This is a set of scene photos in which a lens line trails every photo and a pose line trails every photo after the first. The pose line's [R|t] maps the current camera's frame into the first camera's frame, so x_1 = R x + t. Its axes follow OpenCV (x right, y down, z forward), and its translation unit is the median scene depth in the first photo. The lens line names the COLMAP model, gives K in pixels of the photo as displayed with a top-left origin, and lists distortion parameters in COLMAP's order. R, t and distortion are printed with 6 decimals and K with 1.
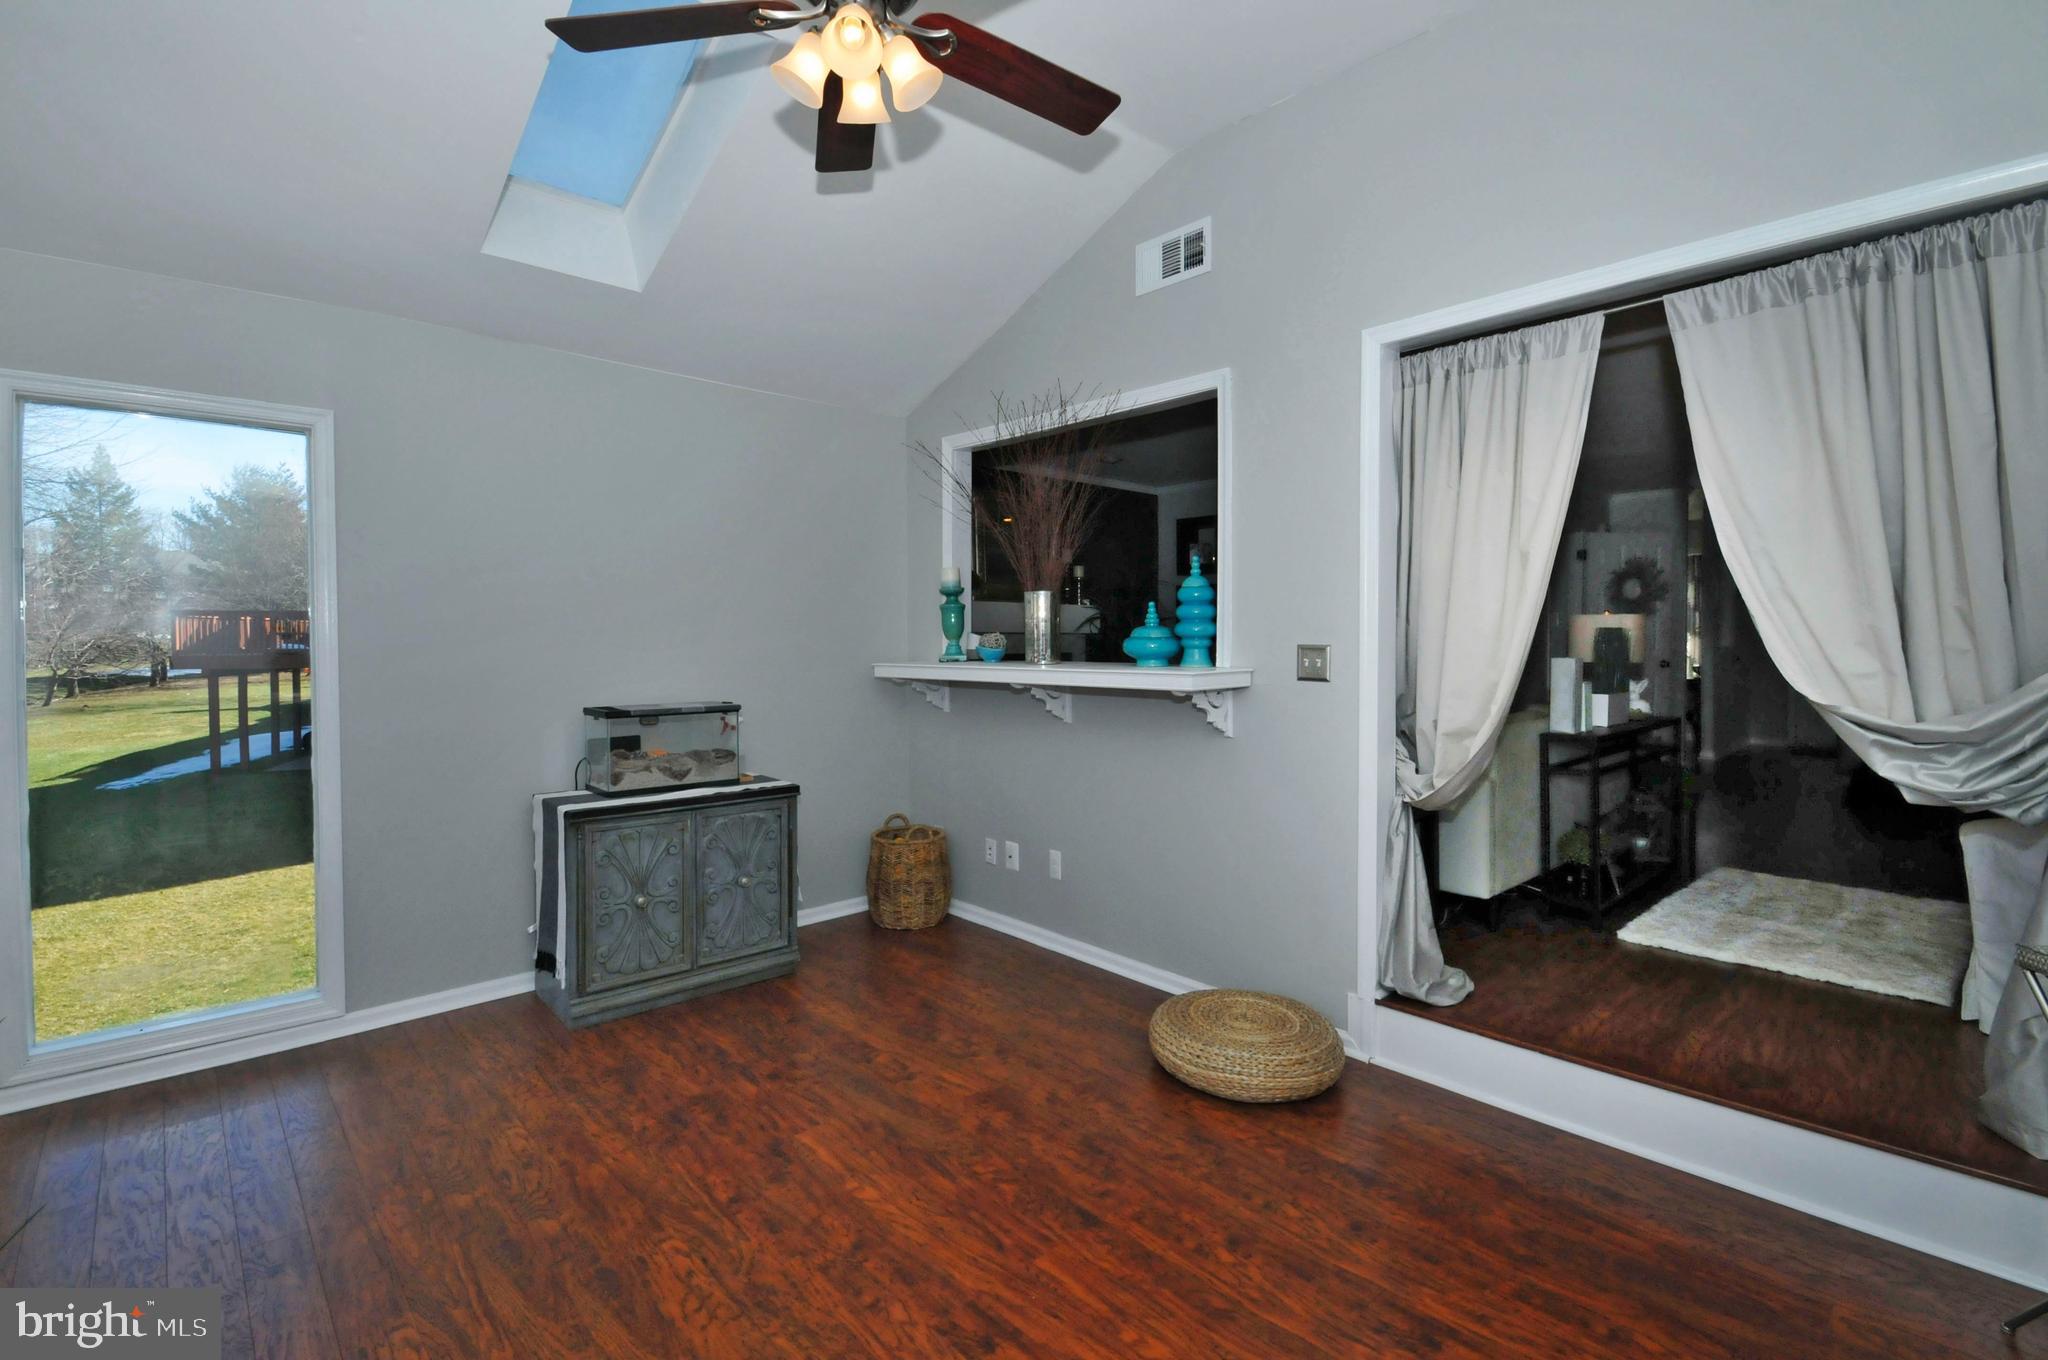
lens RADIAL K [[865.6, 0, 1001.2], [0, 865.6, 651.8], [0, 0, 1]] dist [0.003596, -0.010423]
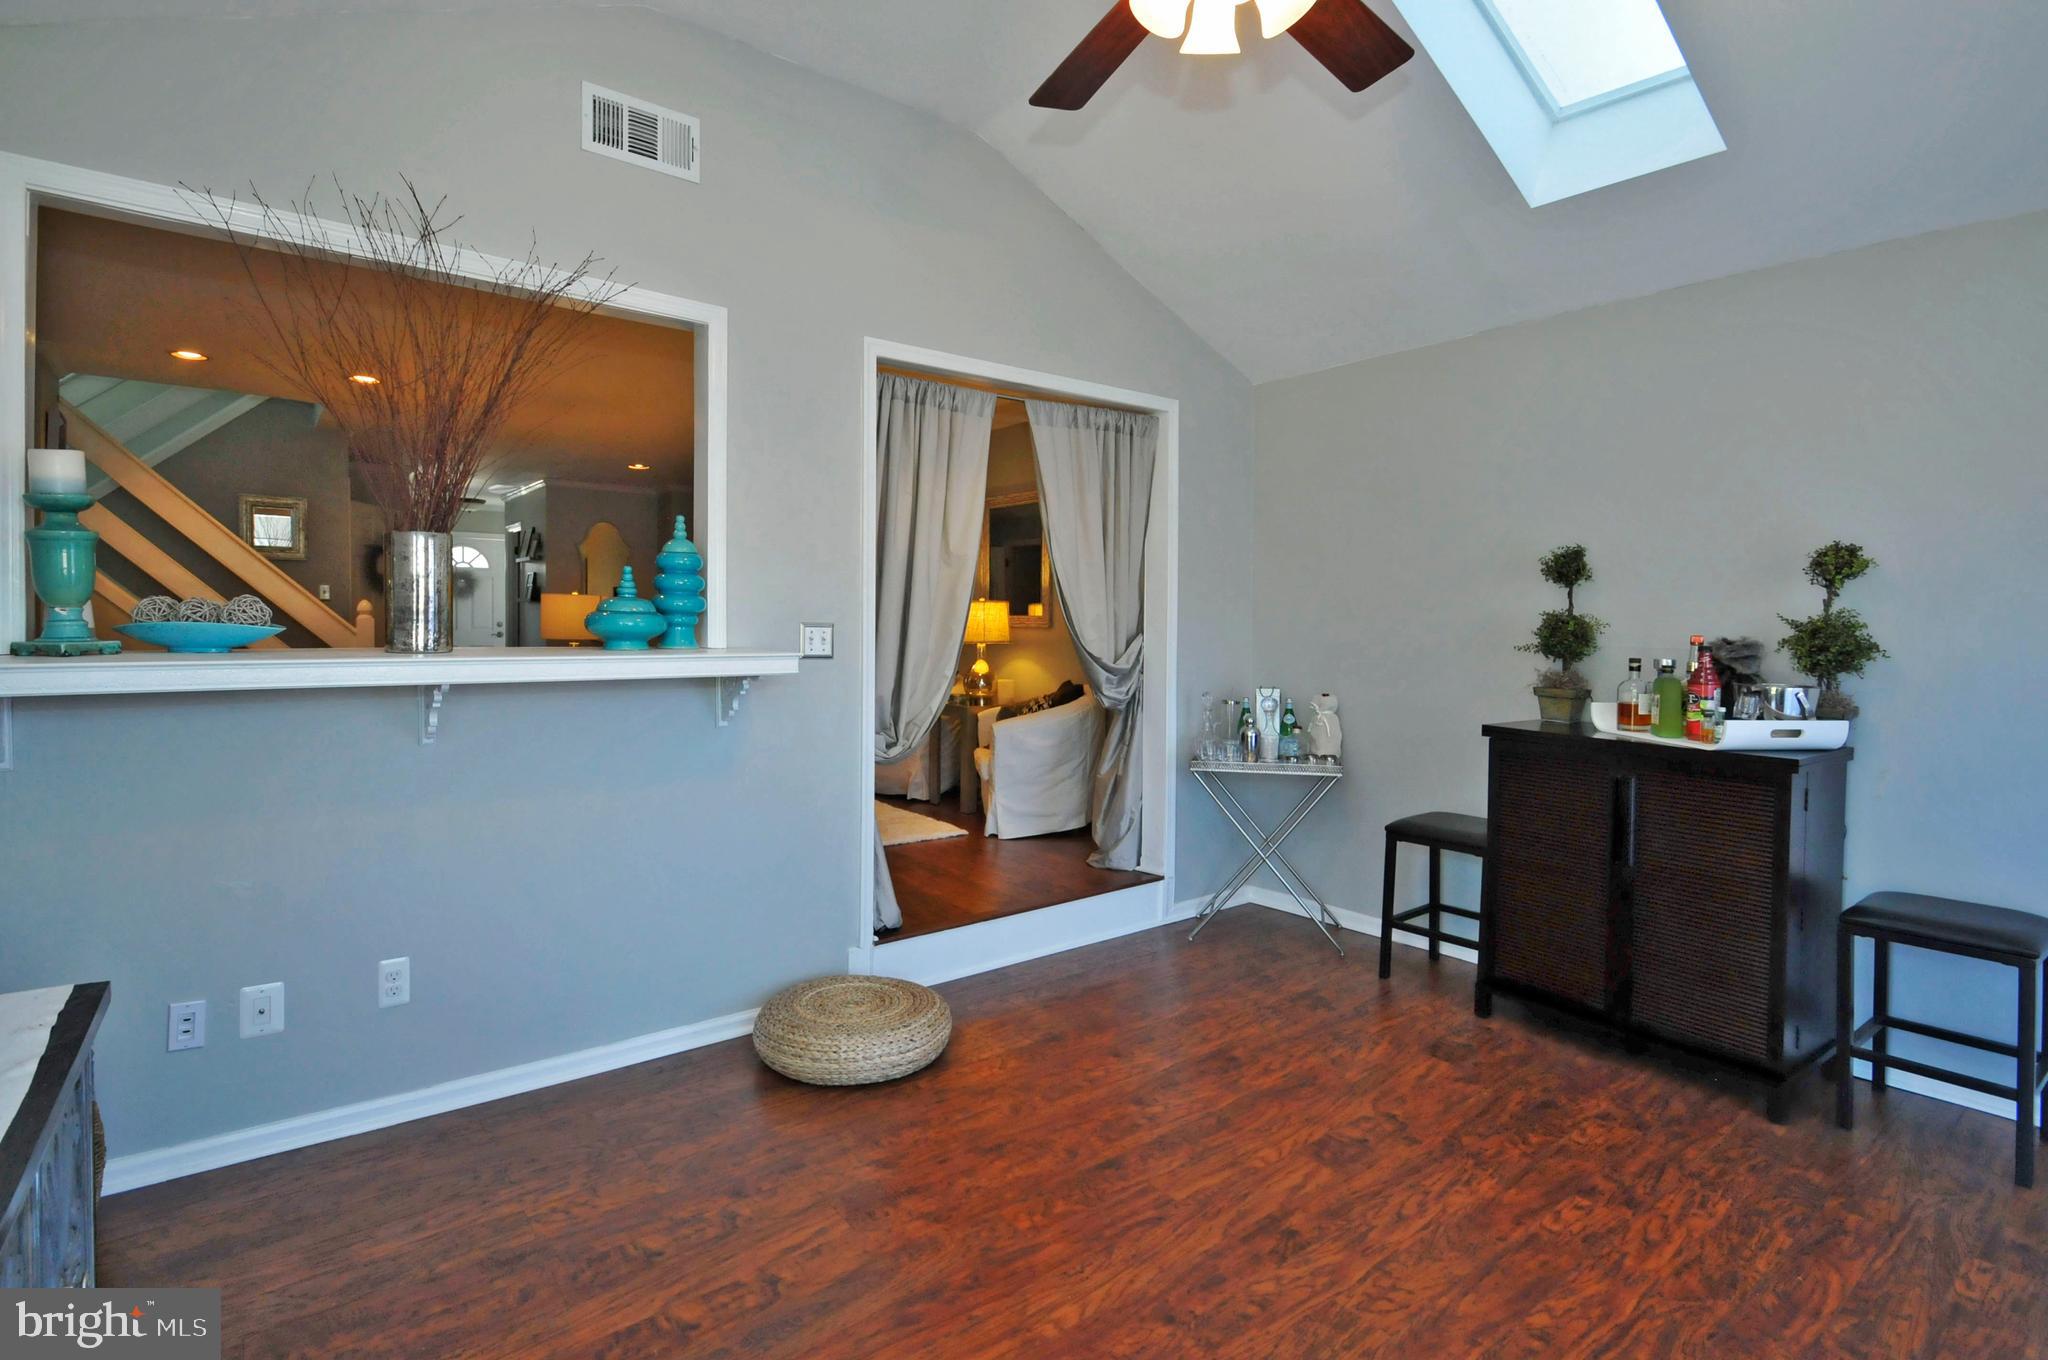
lens RADIAL K [[935.8, 0, 972.6], [0, 935.8, 626.2], [0, 0, 1]] dist [0.008324, -0.014632]
pose [[0.137261, 0.000445, 0.990535, -0.834084], [0.003670, 0.999993, -0.000958, -0.002411], [-0.990528, 0.003767, 0.137259, 0.795383]]
